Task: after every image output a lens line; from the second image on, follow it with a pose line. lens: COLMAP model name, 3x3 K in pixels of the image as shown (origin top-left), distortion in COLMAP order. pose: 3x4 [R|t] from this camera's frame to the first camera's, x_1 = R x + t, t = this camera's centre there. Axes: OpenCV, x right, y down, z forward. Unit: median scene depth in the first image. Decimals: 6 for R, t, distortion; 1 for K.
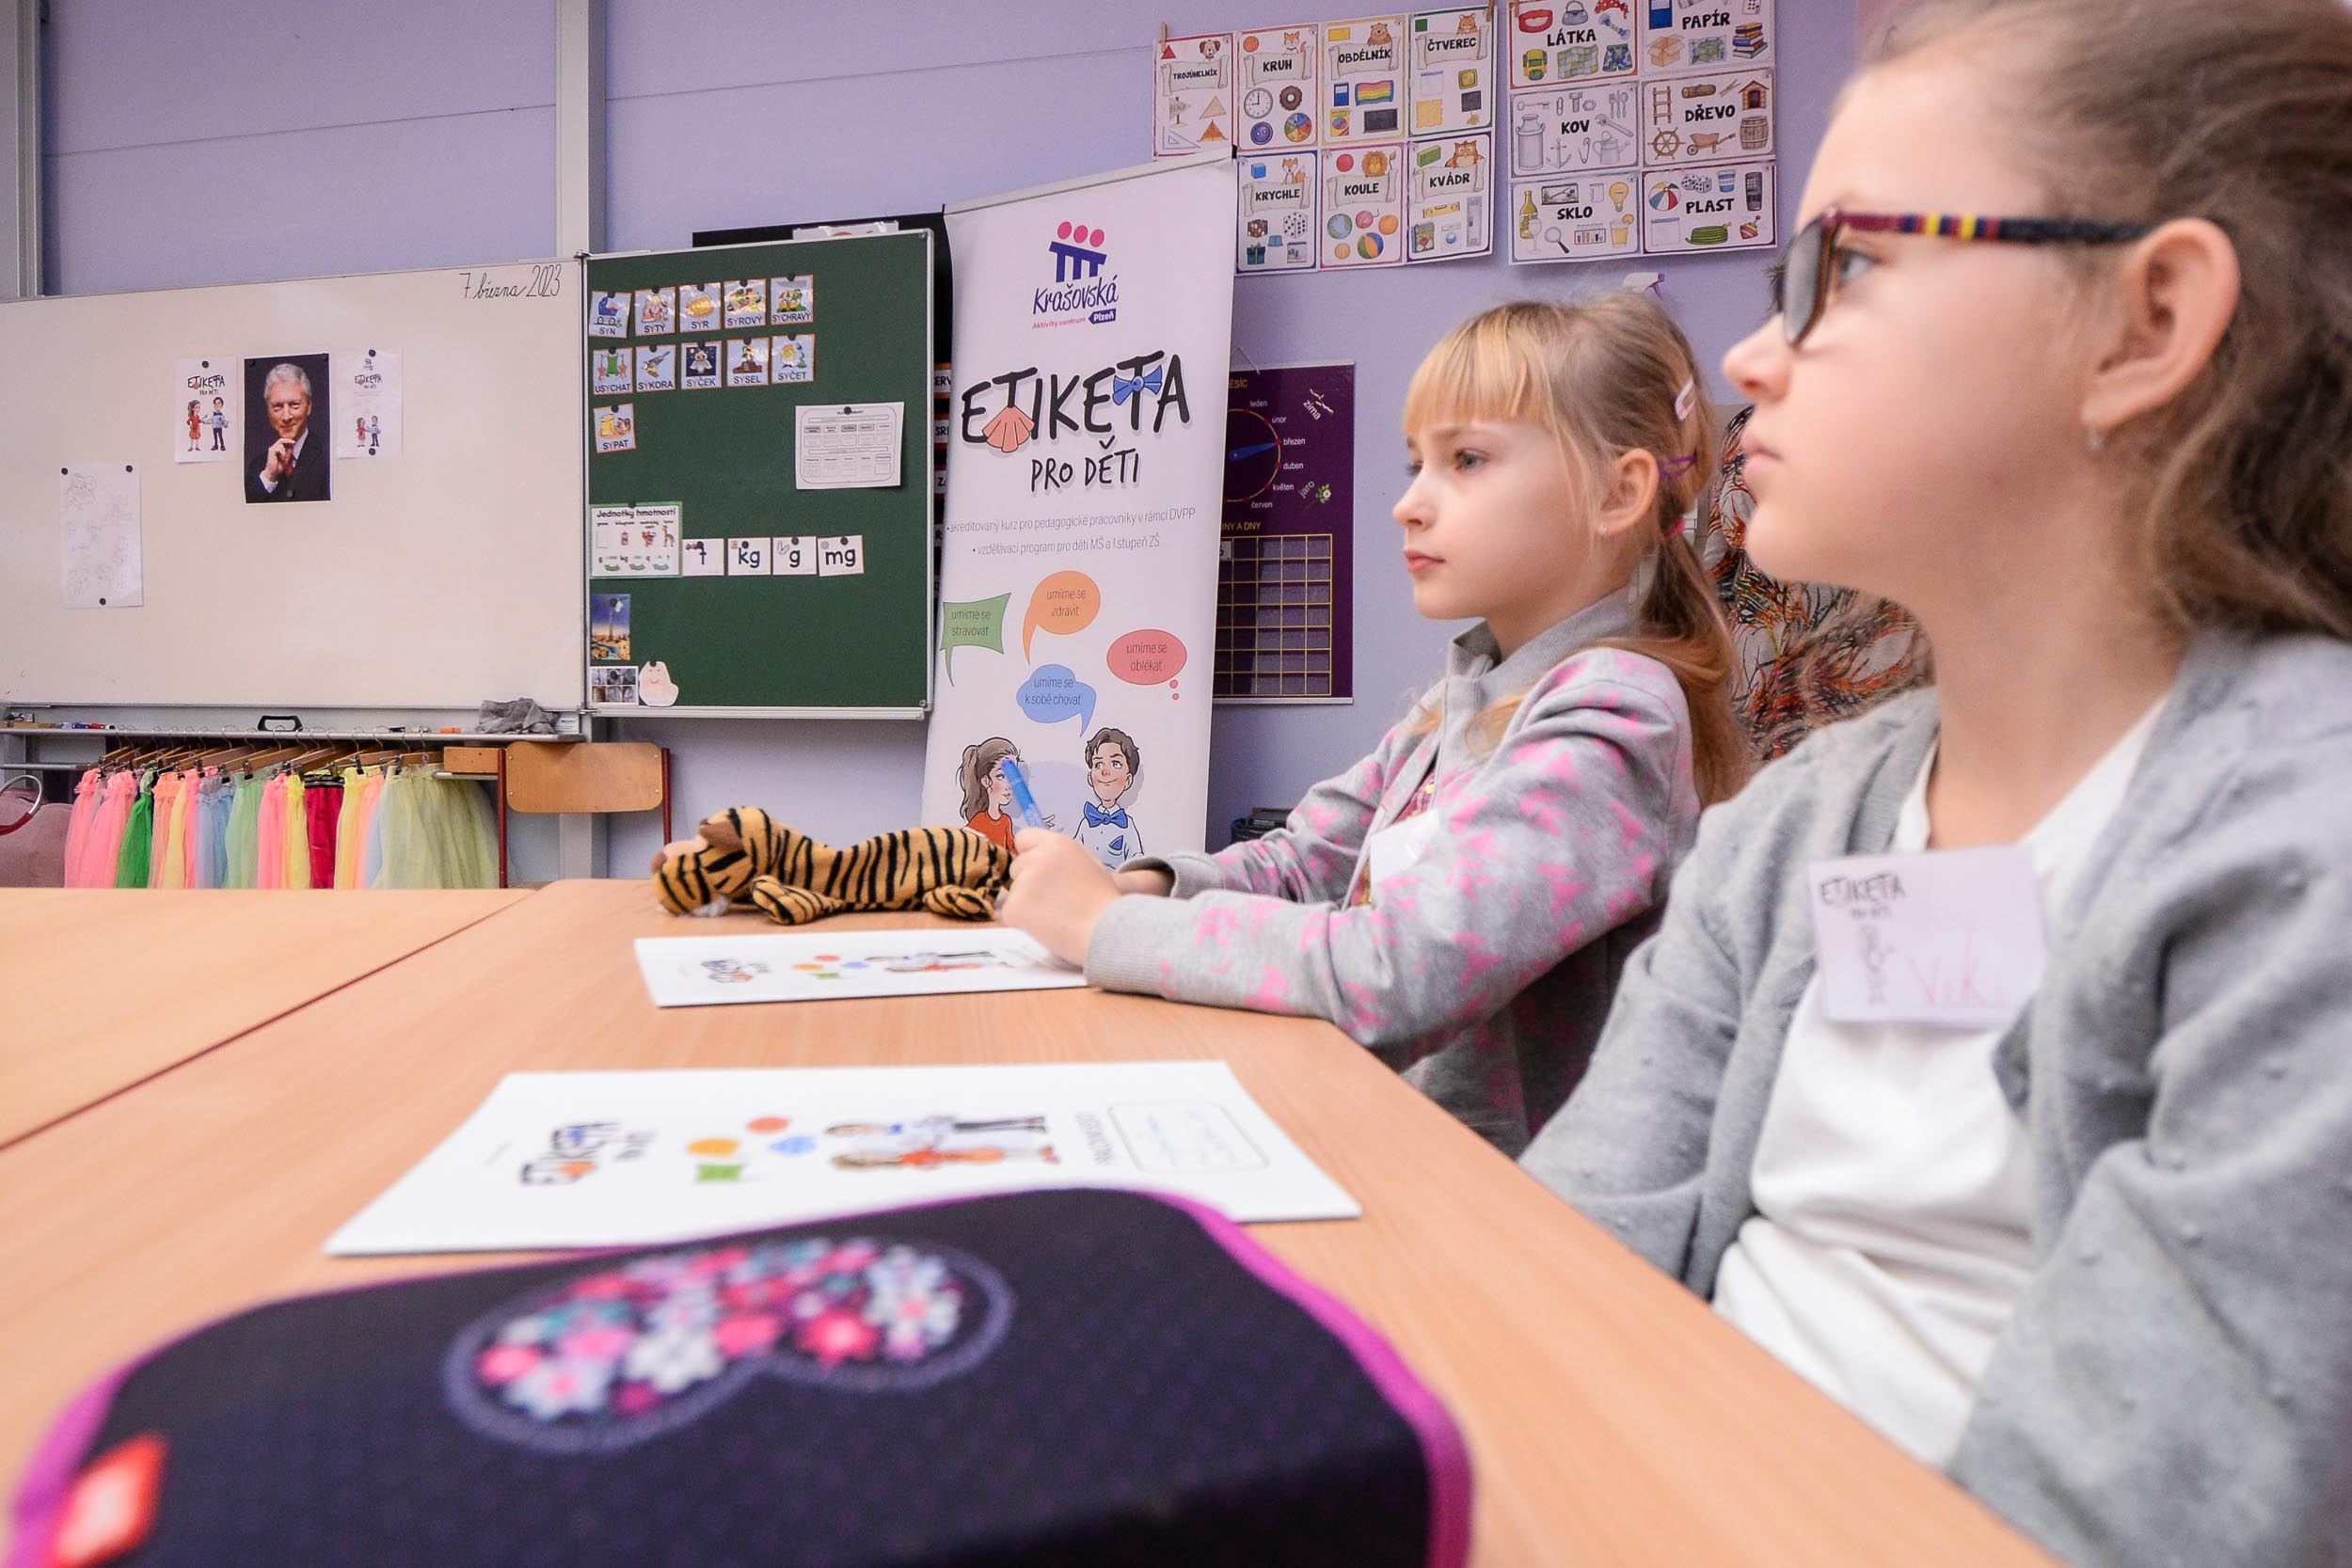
lens RADIAL K [[1460.5, 0, 1176.0], [0, 1460.5, 784.0], [0, 0, 1]] dist [-0.000934, -0.002002]
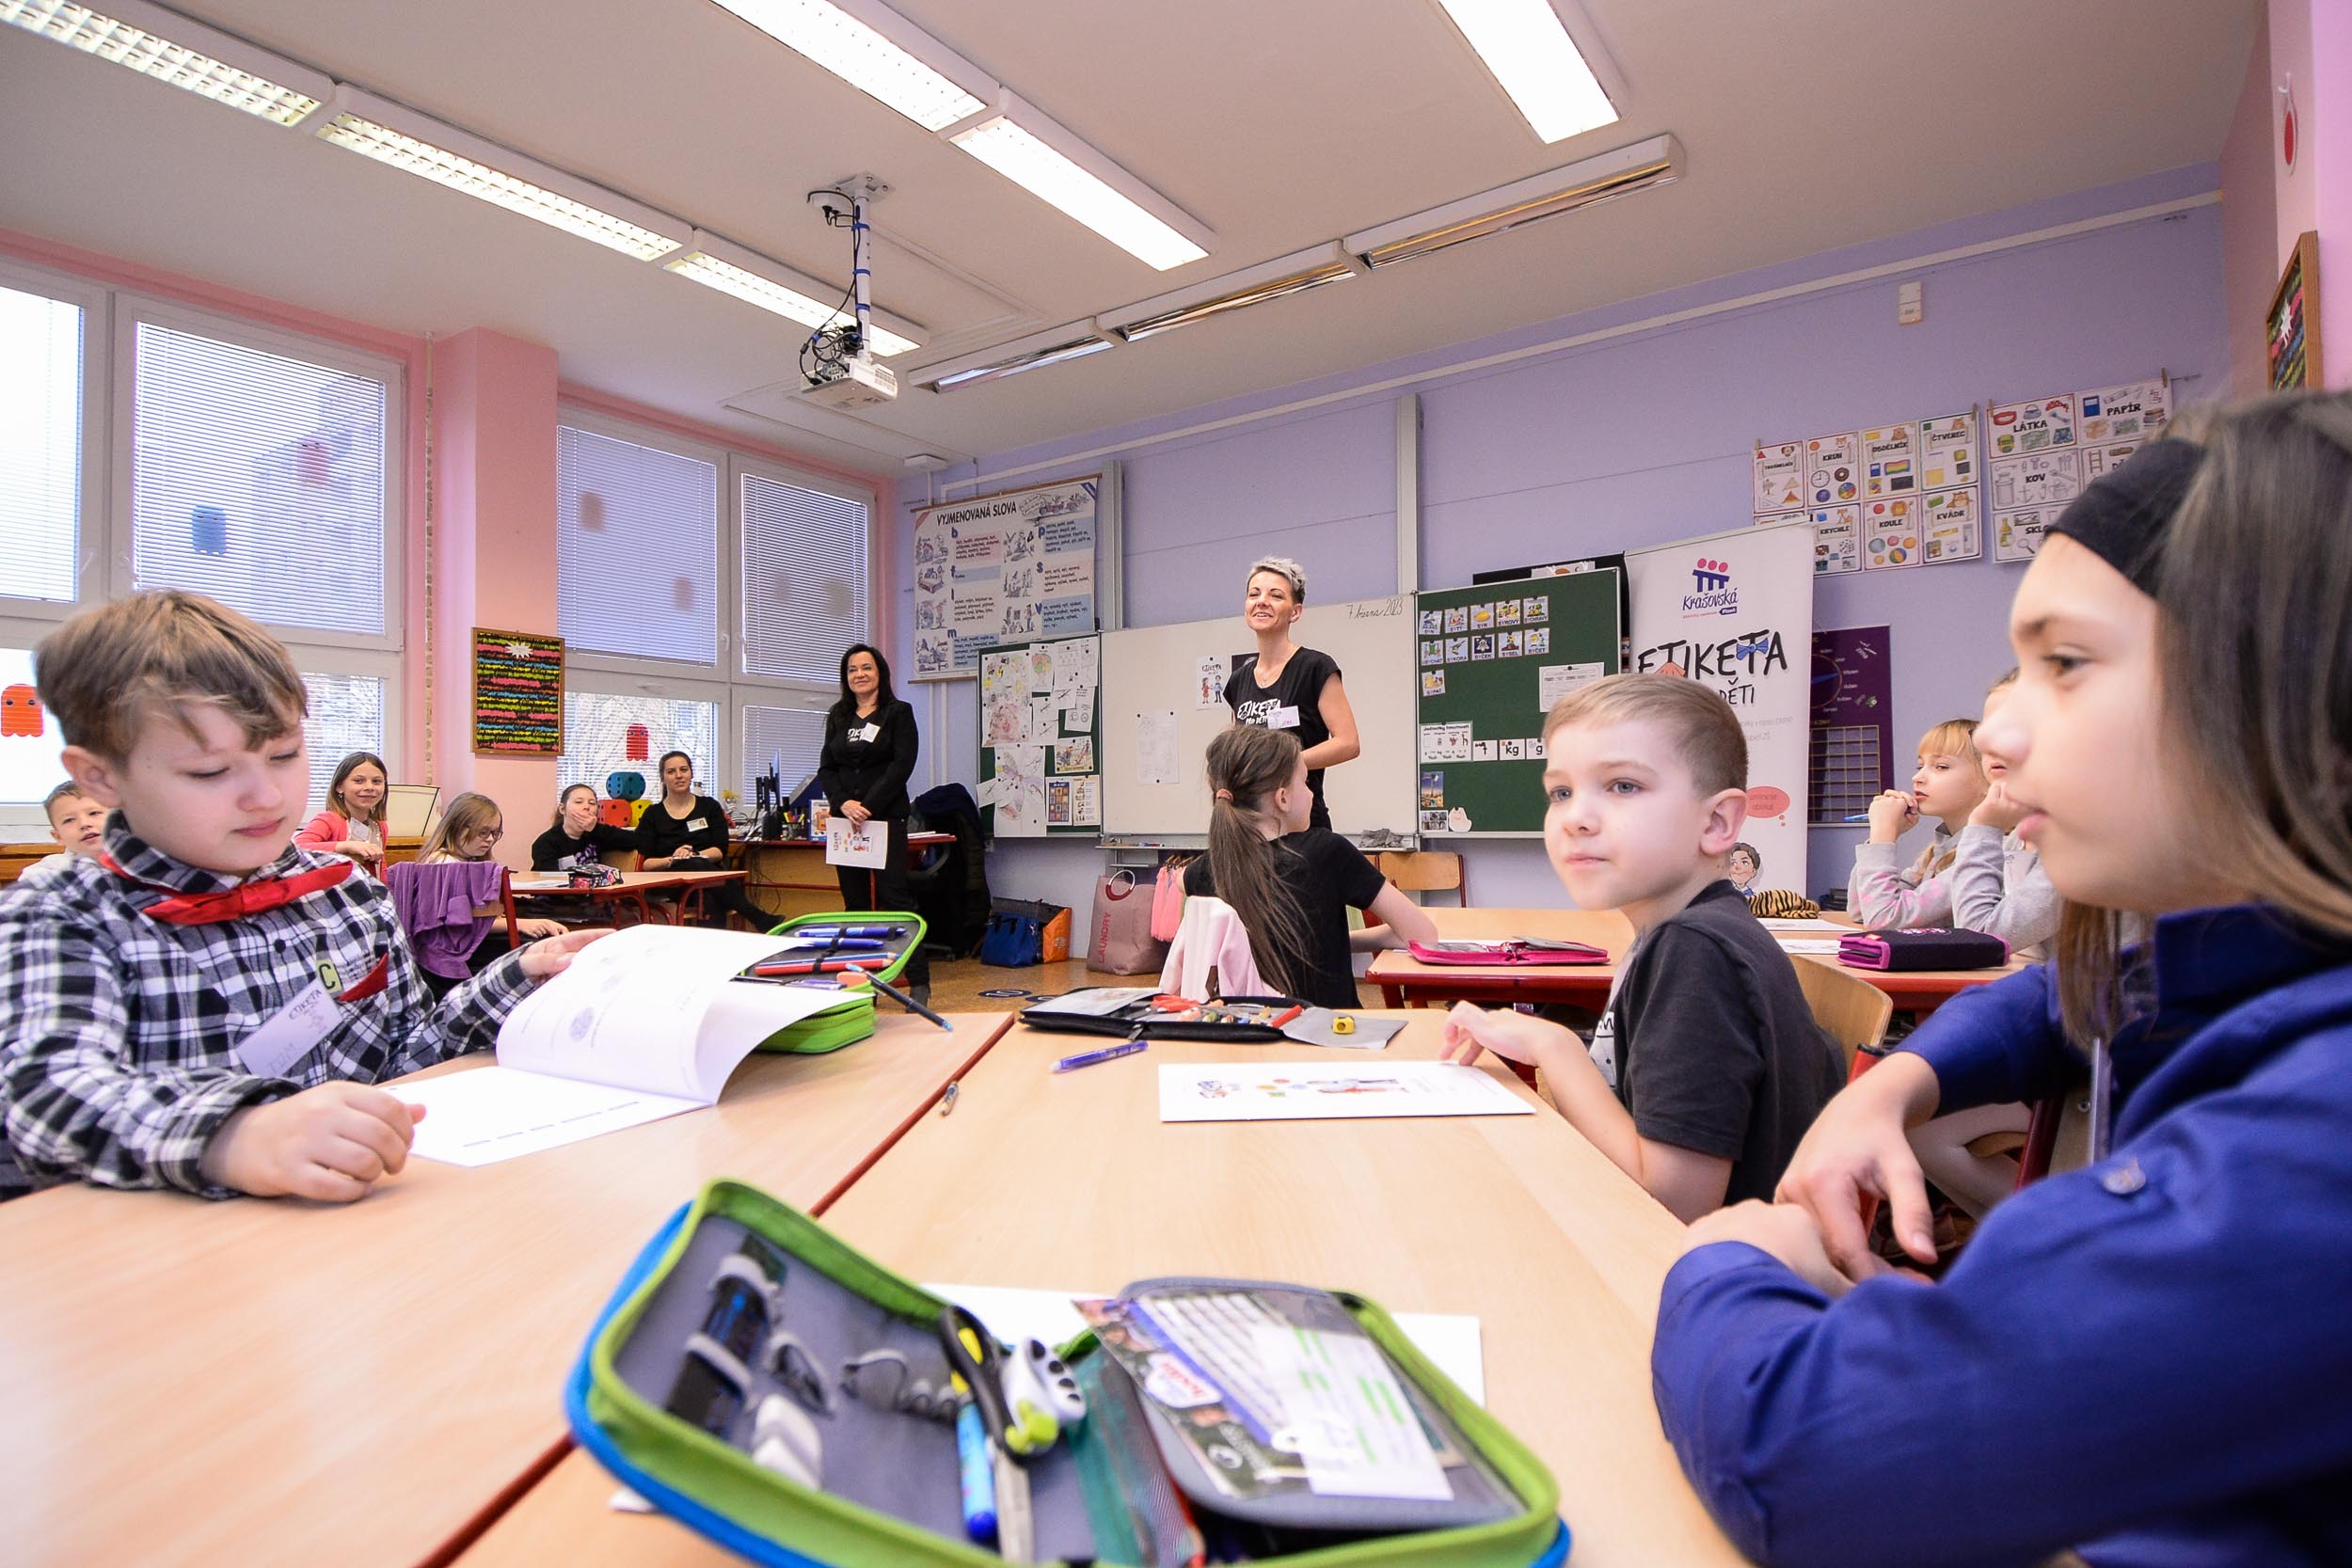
lens RADIAL K [[1212.3, 0, 1176.2], [0, 1212.3, 803.3], [0, 0, 1]] dist [0.003945, -0.024624]
pose [[0.928928, -0.021831, -0.369616, -0.130202], [-0.000590, 0.998172, -0.060439, 0.003215], [0.370260, 0.056361, 0.927217, -0.585308]]
